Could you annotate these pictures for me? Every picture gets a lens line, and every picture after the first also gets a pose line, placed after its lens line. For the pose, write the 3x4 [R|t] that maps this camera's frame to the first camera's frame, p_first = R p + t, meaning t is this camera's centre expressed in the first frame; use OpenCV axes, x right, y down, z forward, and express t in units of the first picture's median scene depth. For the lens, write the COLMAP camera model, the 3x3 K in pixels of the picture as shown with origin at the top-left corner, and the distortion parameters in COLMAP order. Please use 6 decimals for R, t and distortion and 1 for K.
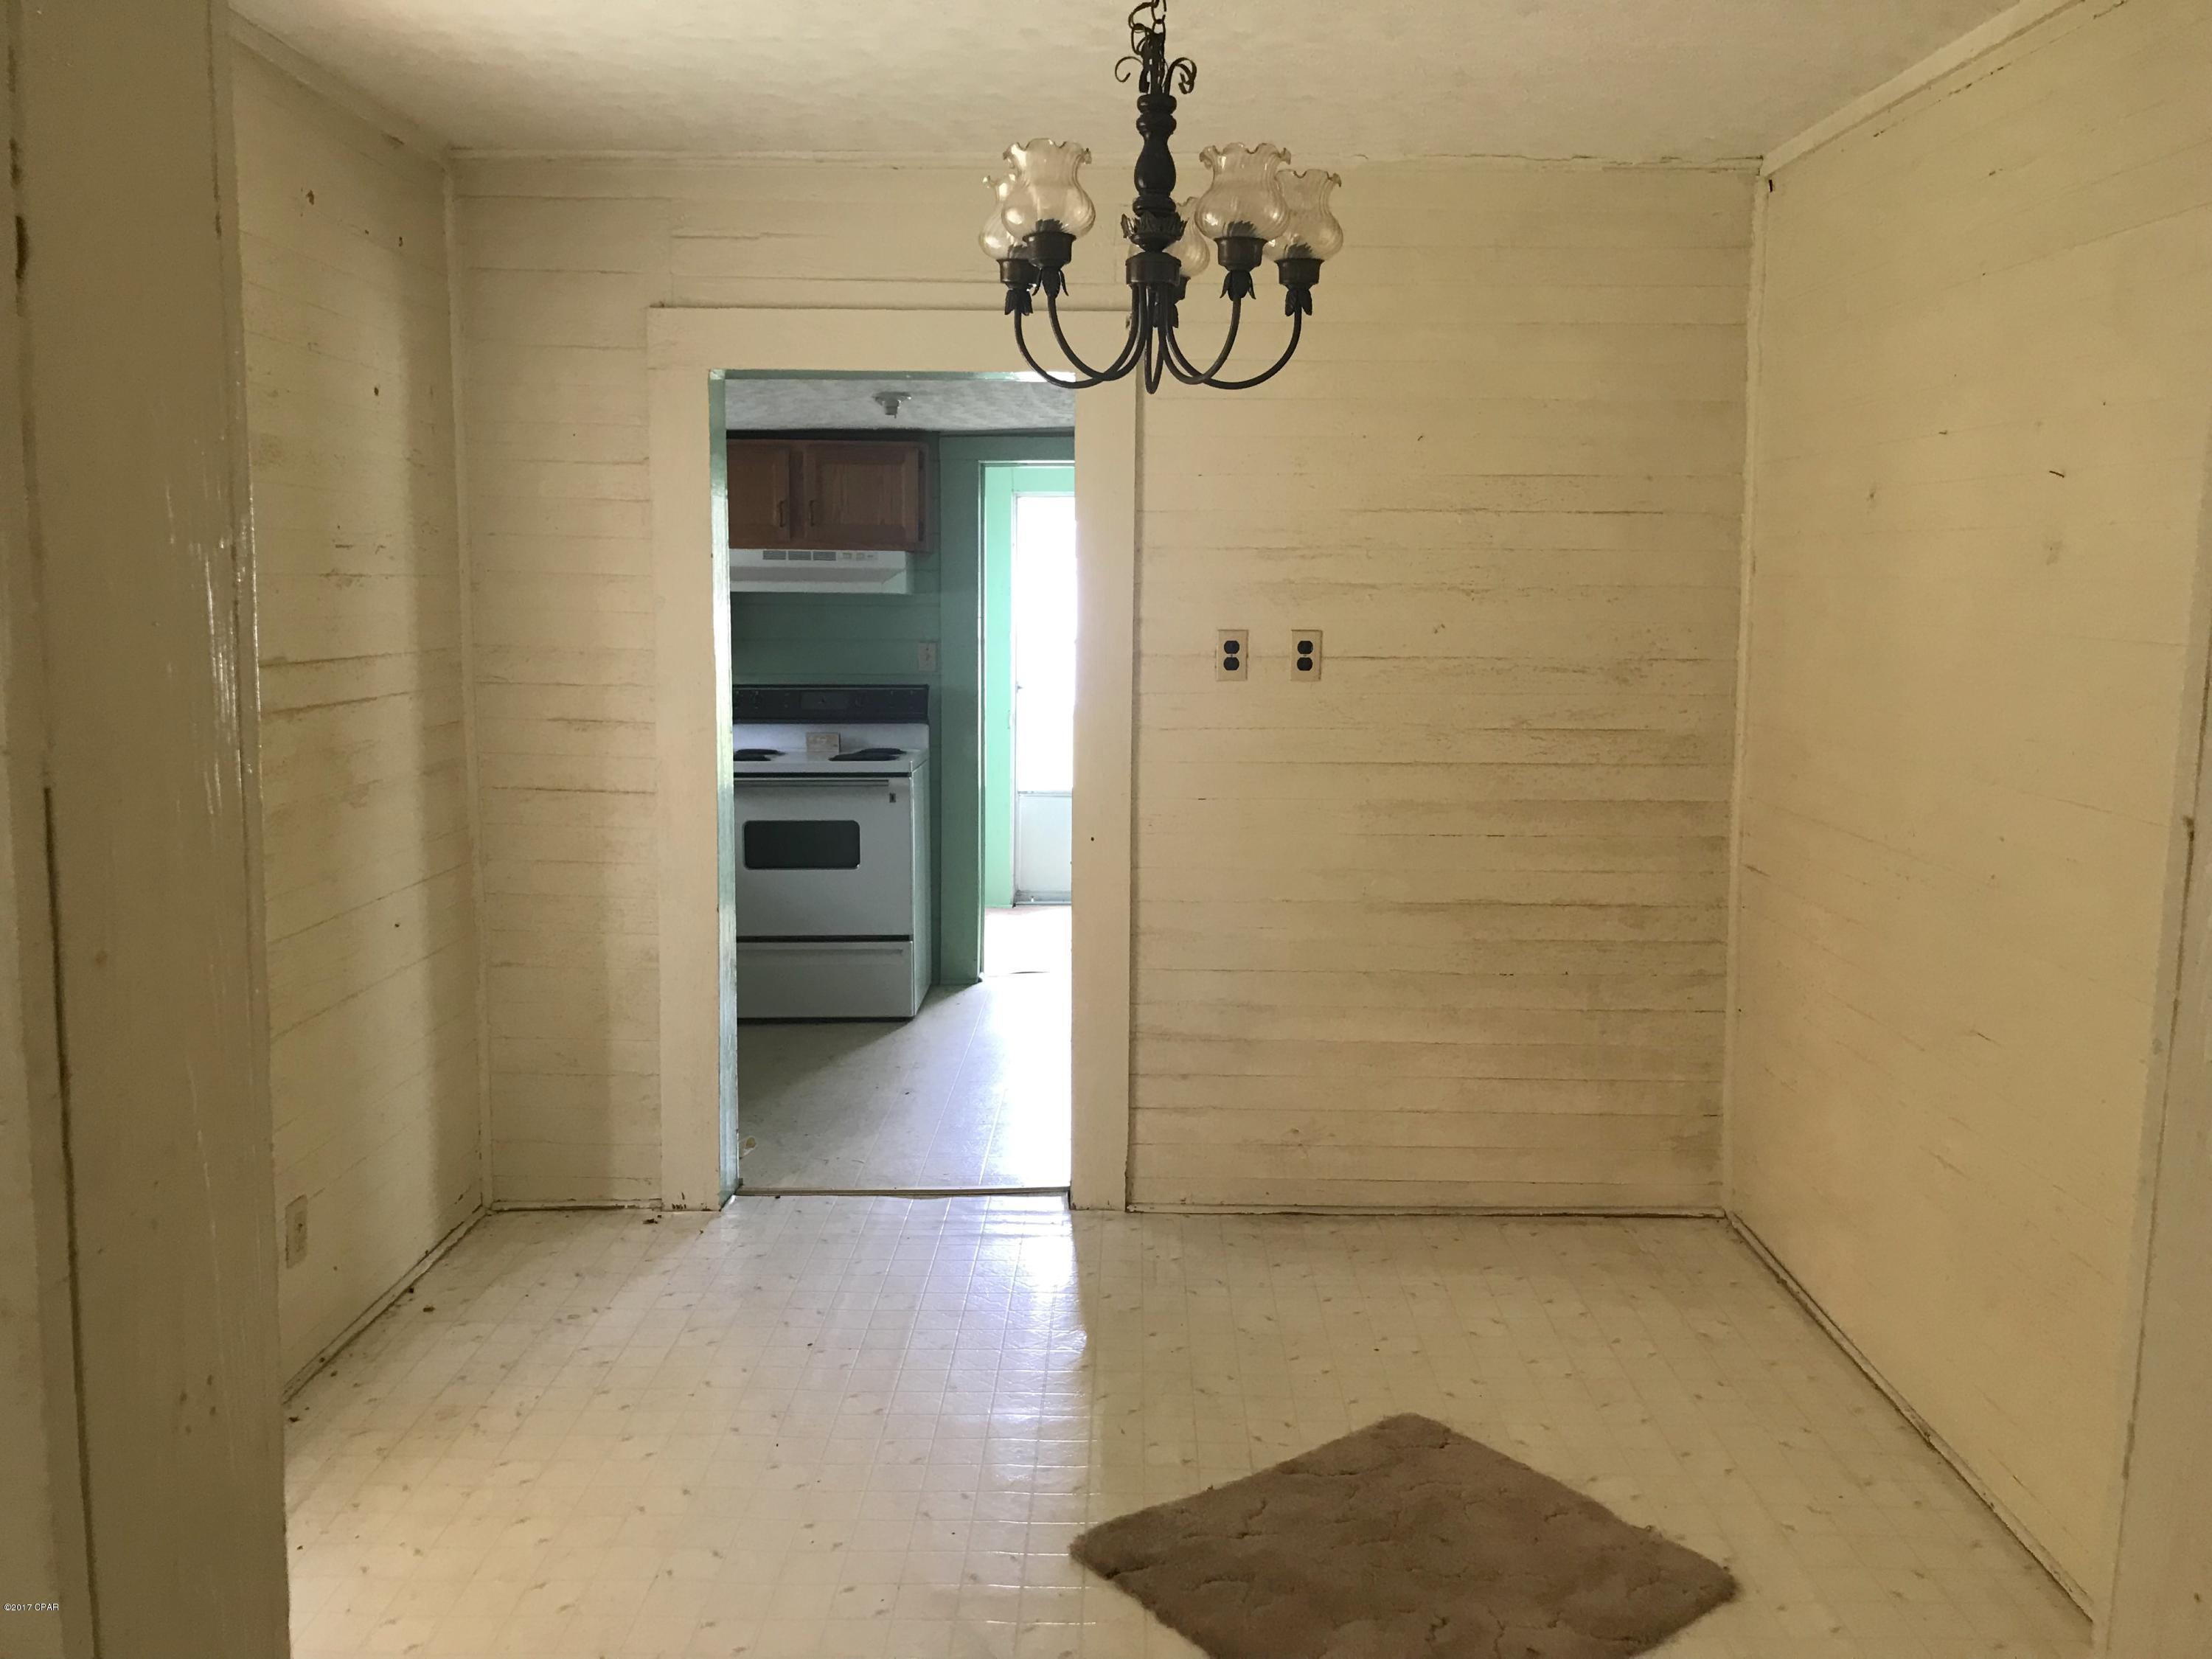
lens RADIAL K [[1817.0, 0, 1066.0], [0, 1817.0, 829.4], [0, 0, 1]] dist [0.090135, -0.001703]
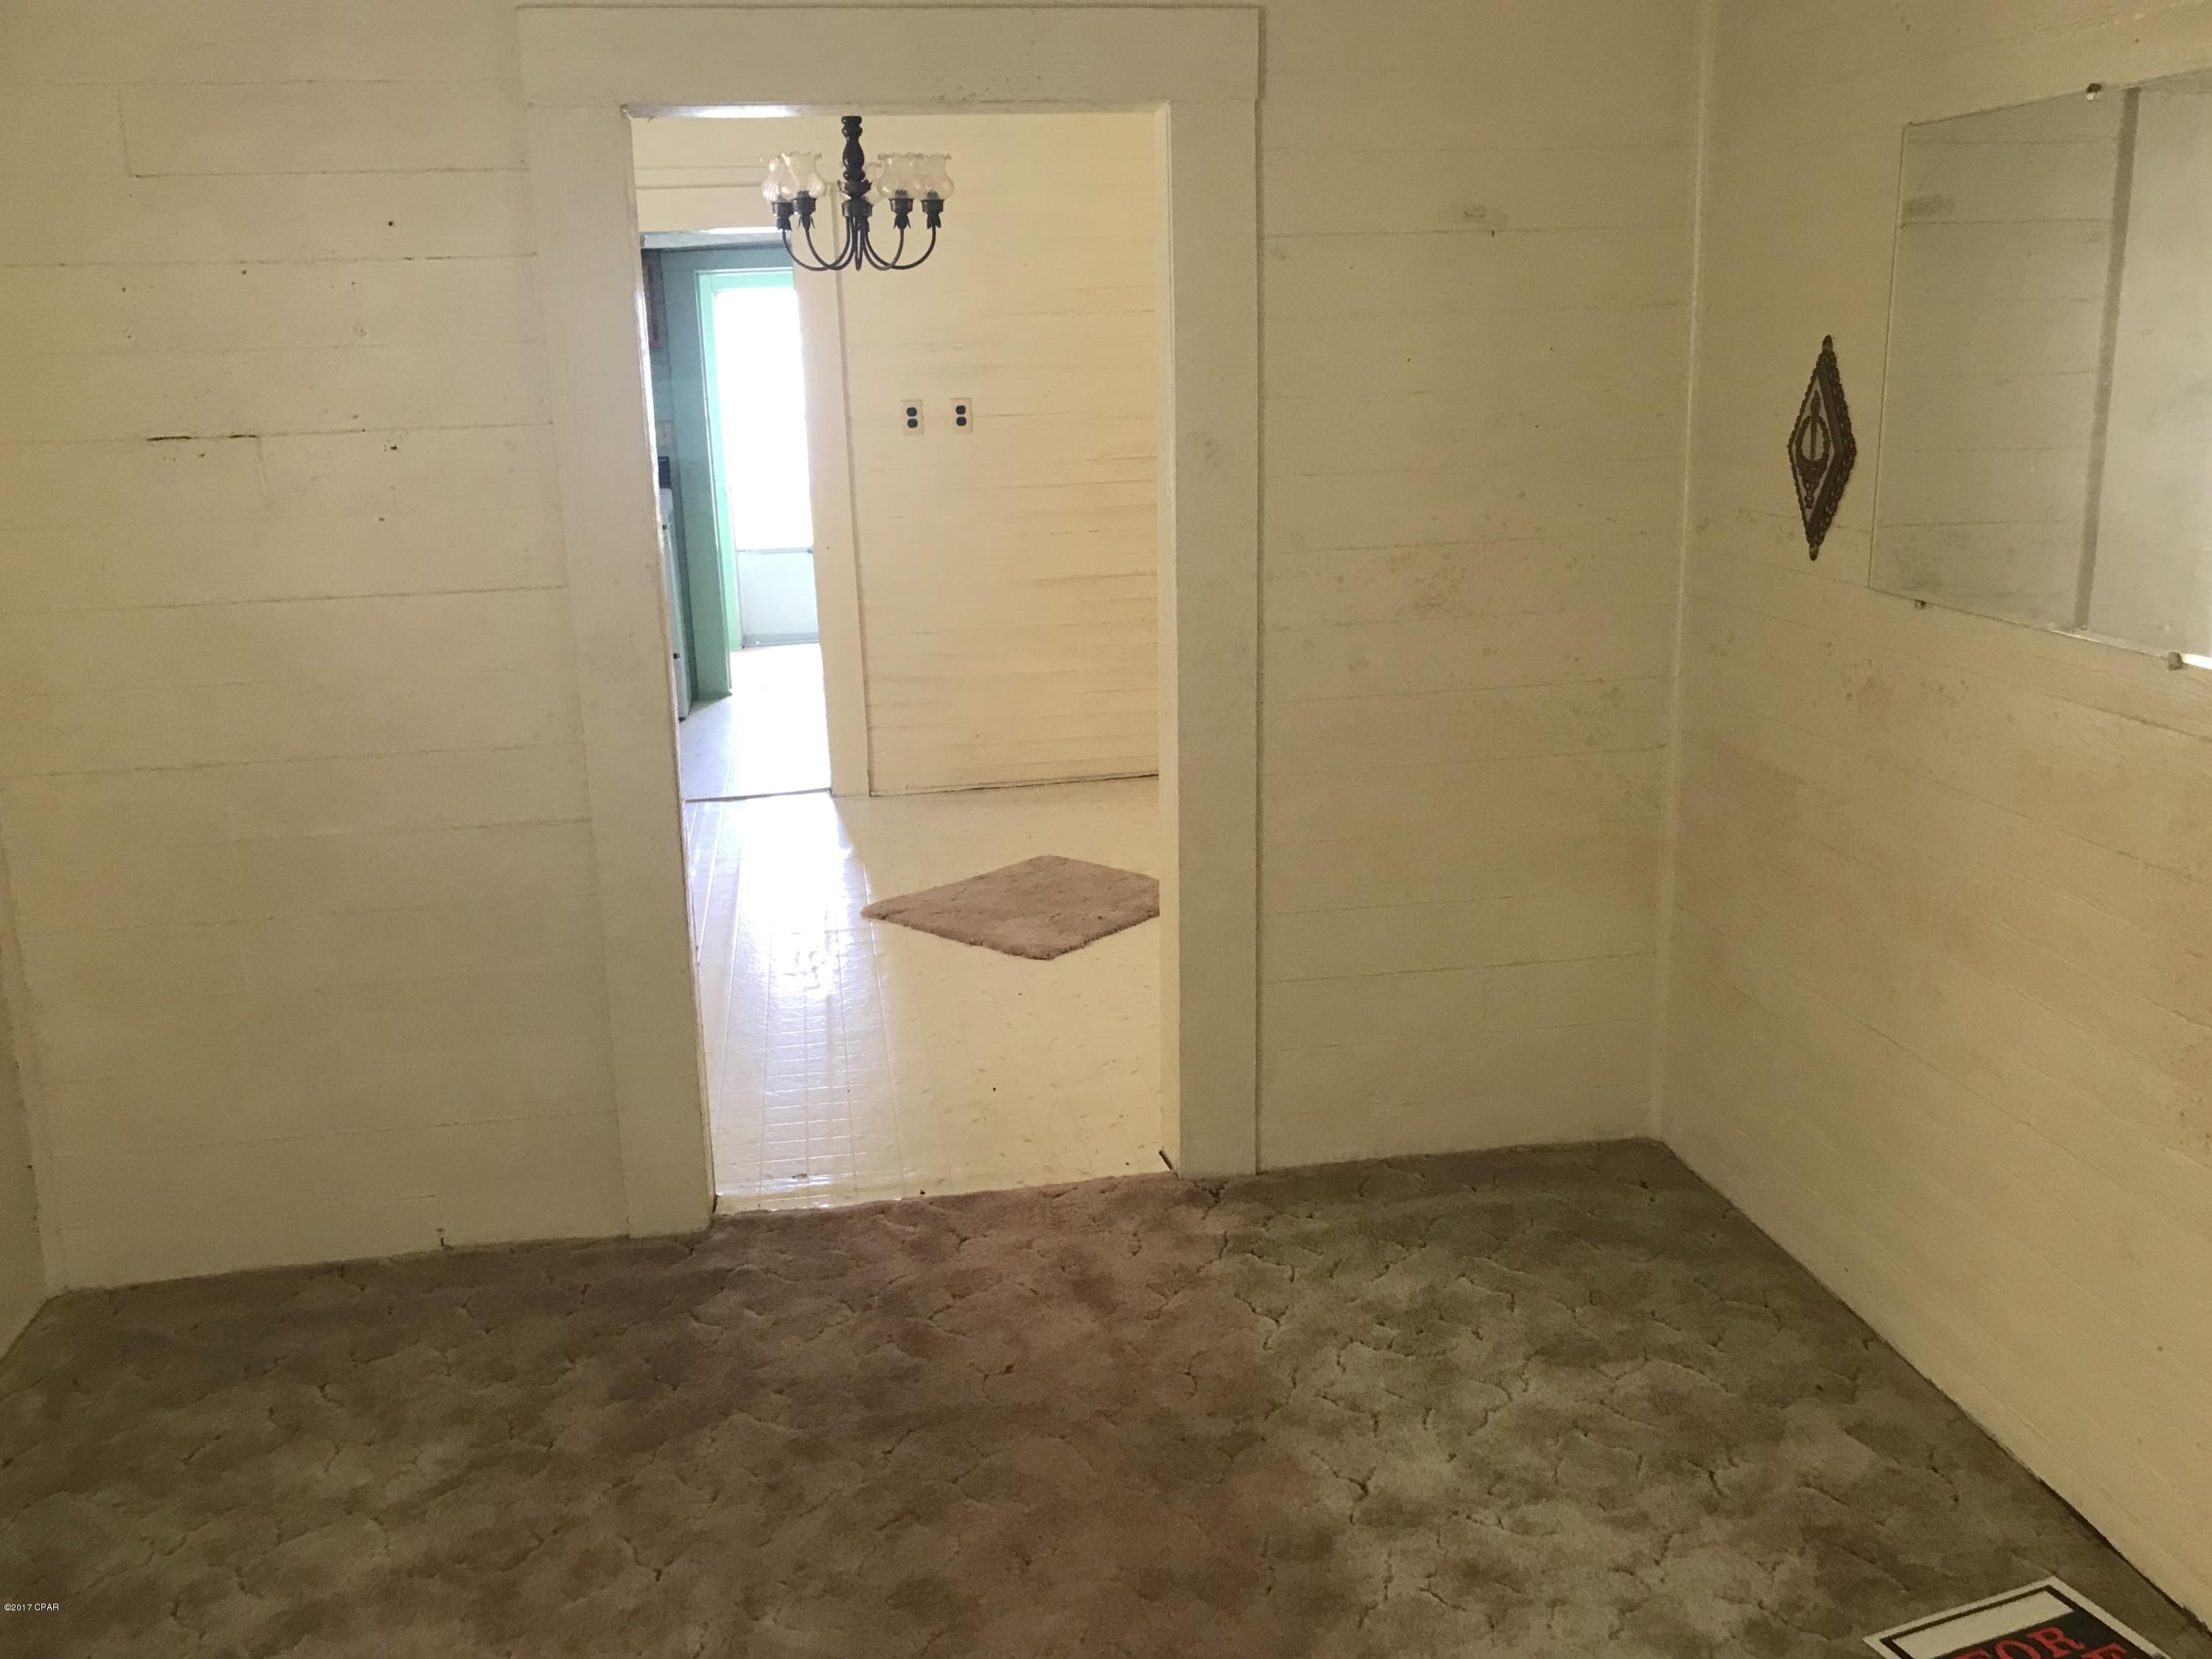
lens RADIAL K [[1842.4, 0, 1106.0], [0, 1842.4, 829.5], [0, 0, 1]] dist [0.021134, -0.006422]
pose [[0.980167, -0.084280, 0.179361, -0.084224], [0.062636, 0.990416, 0.123099, 0.099881], [-0.188016, -0.109423, 0.976051, -0.865325]]
